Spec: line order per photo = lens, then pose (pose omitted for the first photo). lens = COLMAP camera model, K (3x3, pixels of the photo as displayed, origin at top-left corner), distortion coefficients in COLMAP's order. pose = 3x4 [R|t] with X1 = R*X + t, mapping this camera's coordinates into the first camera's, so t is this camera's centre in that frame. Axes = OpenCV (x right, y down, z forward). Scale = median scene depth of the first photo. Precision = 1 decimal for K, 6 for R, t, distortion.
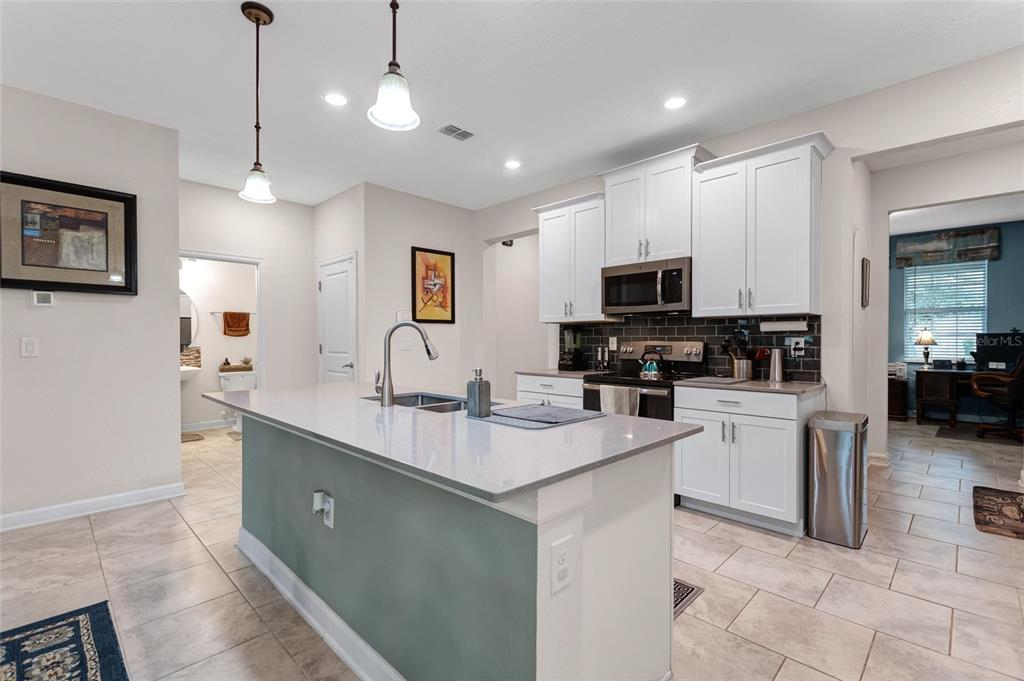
lens RADIAL K [[464.3, 0, 512.8], [0, 464.3, 346.2], [0, 0, 1]] dist [-0.001541, -0.001669]
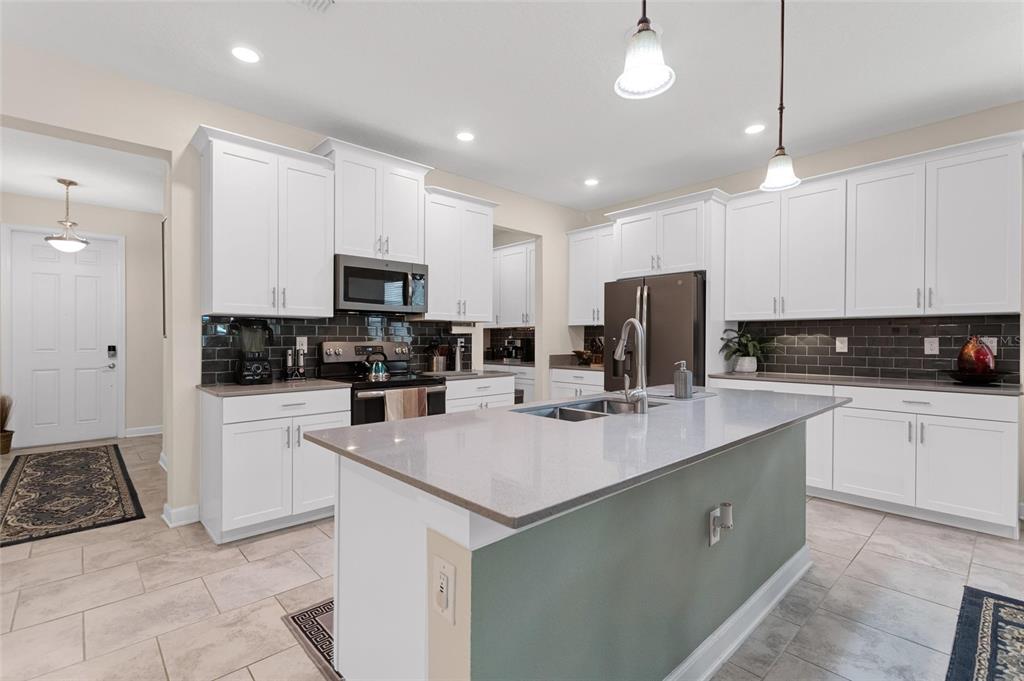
lens RADIAL K [[480.3, 0, 512.0], [0, 480.3, 340.5], [0, 0, 1]] dist [-0.001624, -0.000687]
pose [[0.044851, -0.002988, 0.998989, -0.722924], [0.015618, 0.999875, 0.002290, -0.011210], [-0.998872, 0.015500, 0.044892, 0.715659]]
